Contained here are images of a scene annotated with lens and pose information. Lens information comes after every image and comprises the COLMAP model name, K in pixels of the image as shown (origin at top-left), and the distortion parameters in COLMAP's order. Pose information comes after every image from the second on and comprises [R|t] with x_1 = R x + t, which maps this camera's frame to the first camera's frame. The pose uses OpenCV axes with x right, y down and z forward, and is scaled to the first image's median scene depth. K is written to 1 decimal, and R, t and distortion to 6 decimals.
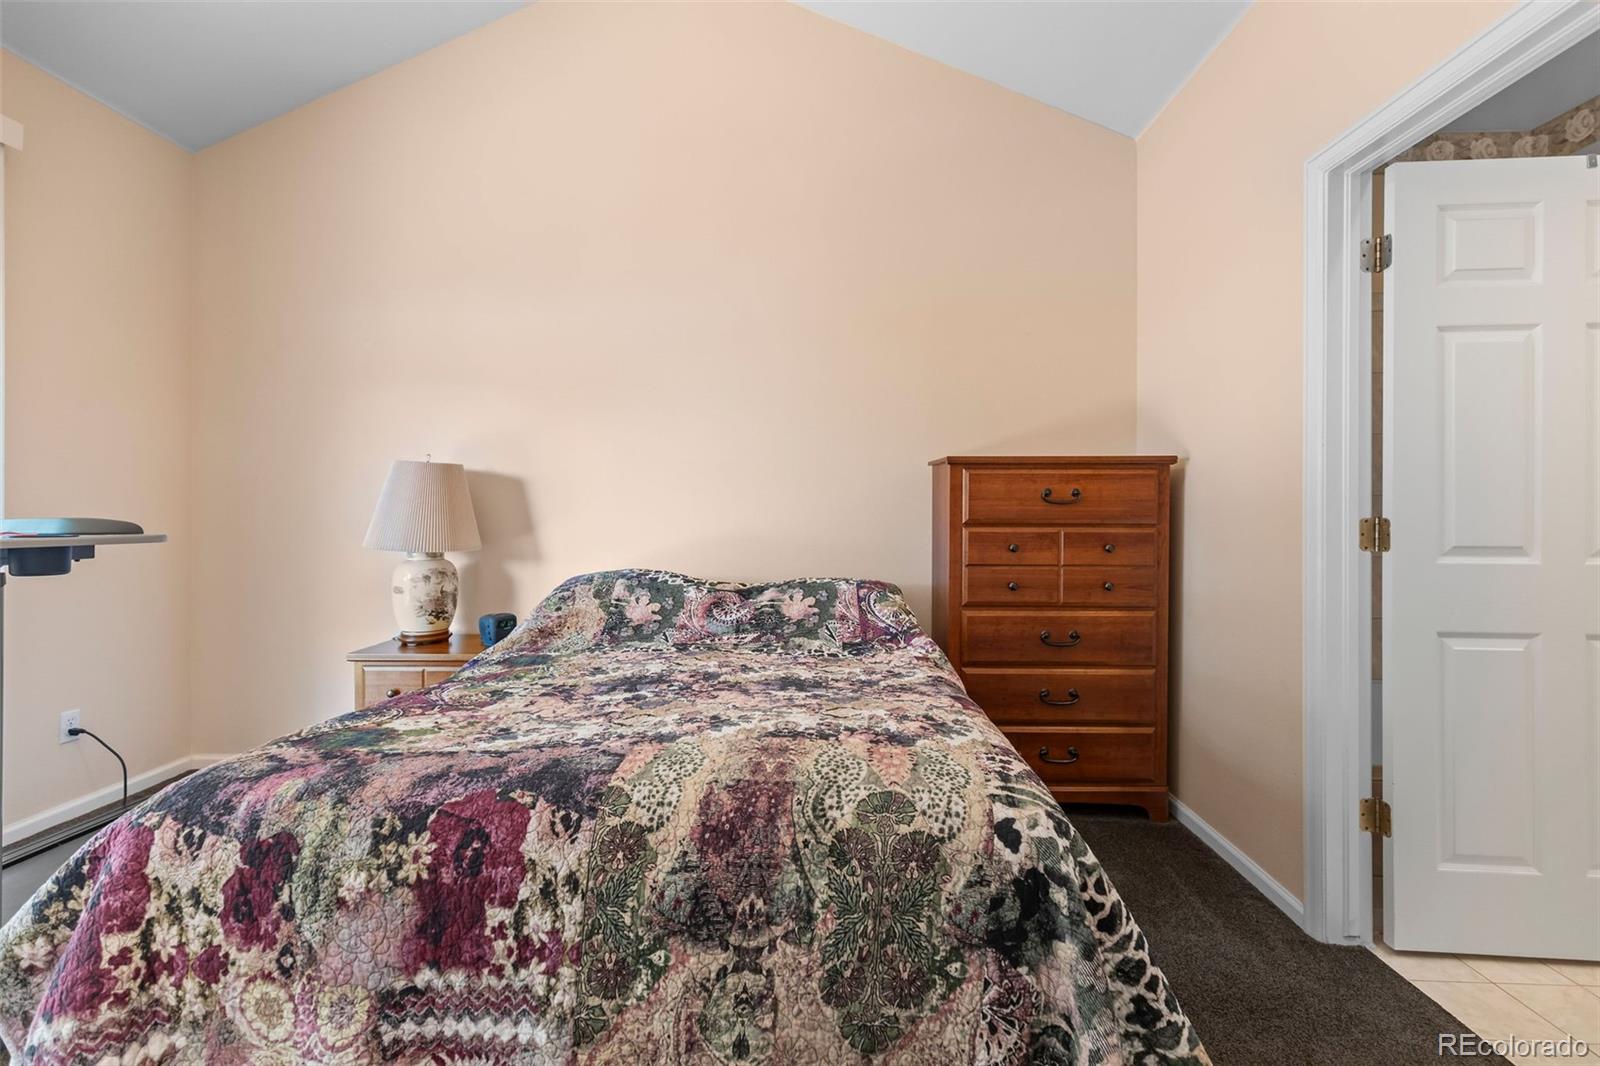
lens RADIAL K [[718.7, 0, 792.6], [0, 718.7, 527.7], [0, 0, 1]] dist [0.004420, 0.000306]
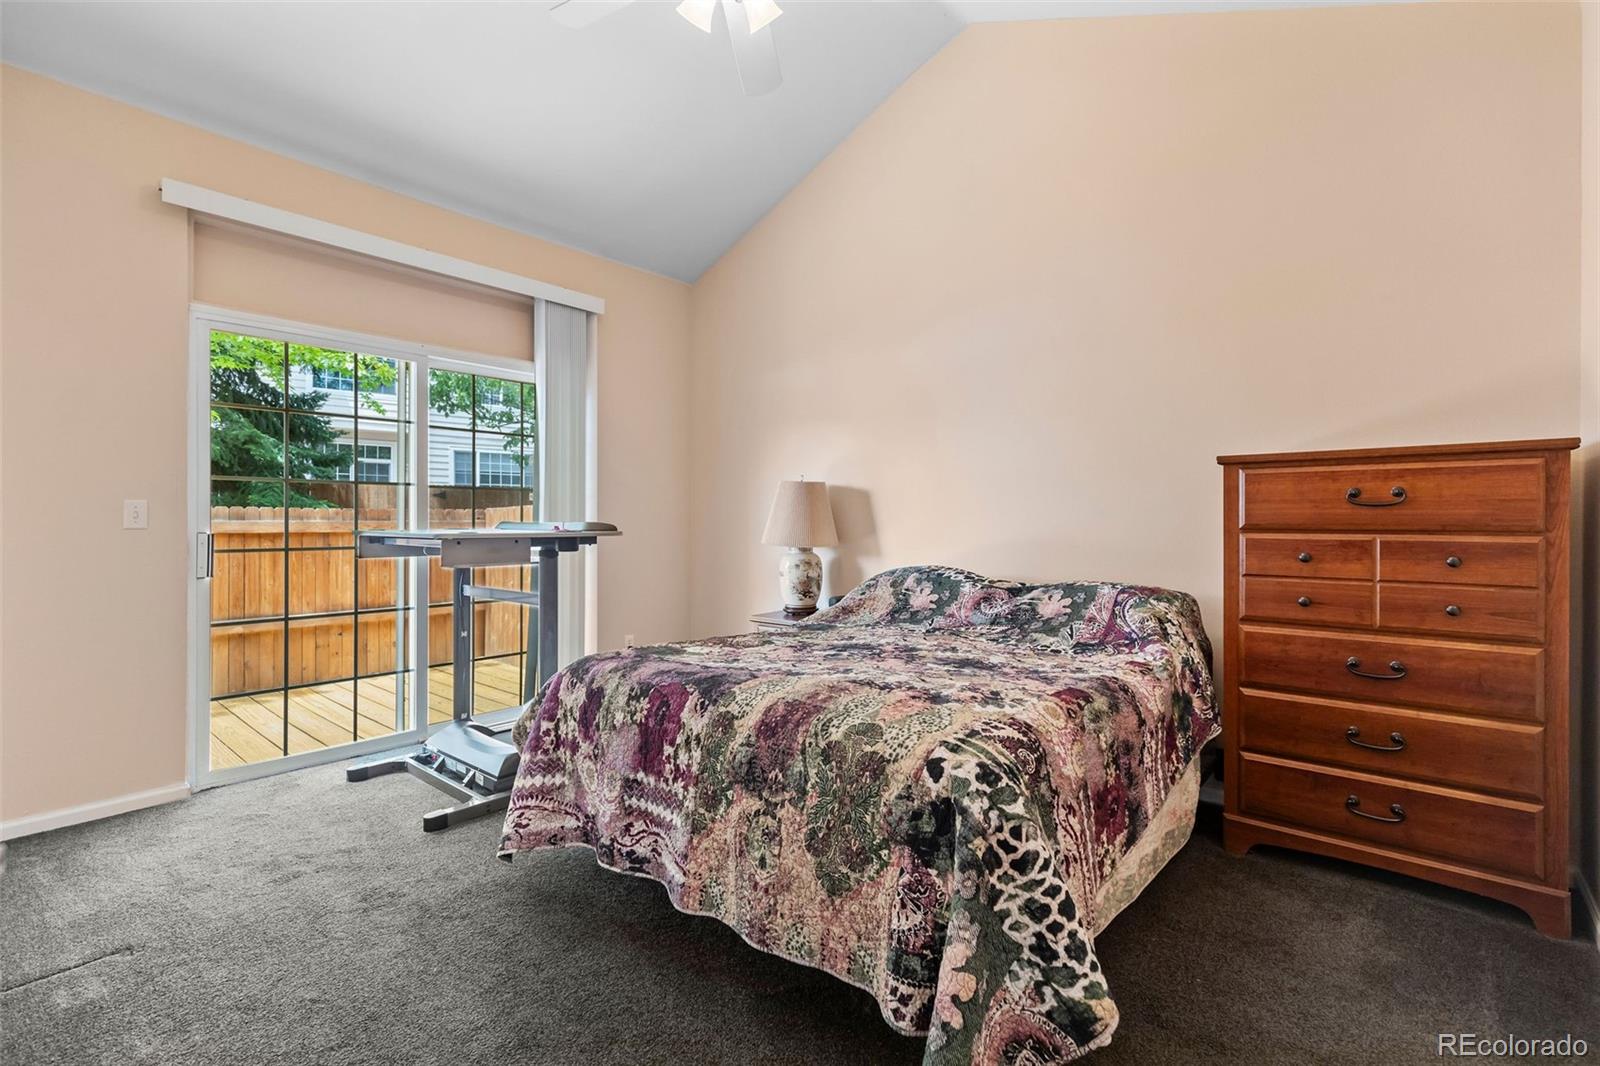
lens RADIAL K [[718.7, 0, 792.6], [0, 718.7, 527.7], [0, 0, 1]] dist [0.004420, 0.000306]
pose [[0.774647, 0.006002, -0.632365, 0.911494], [-0.009256, 0.999955, -0.001848, -0.001176], [0.632326, 0.007285, 0.774668, -0.163480]]
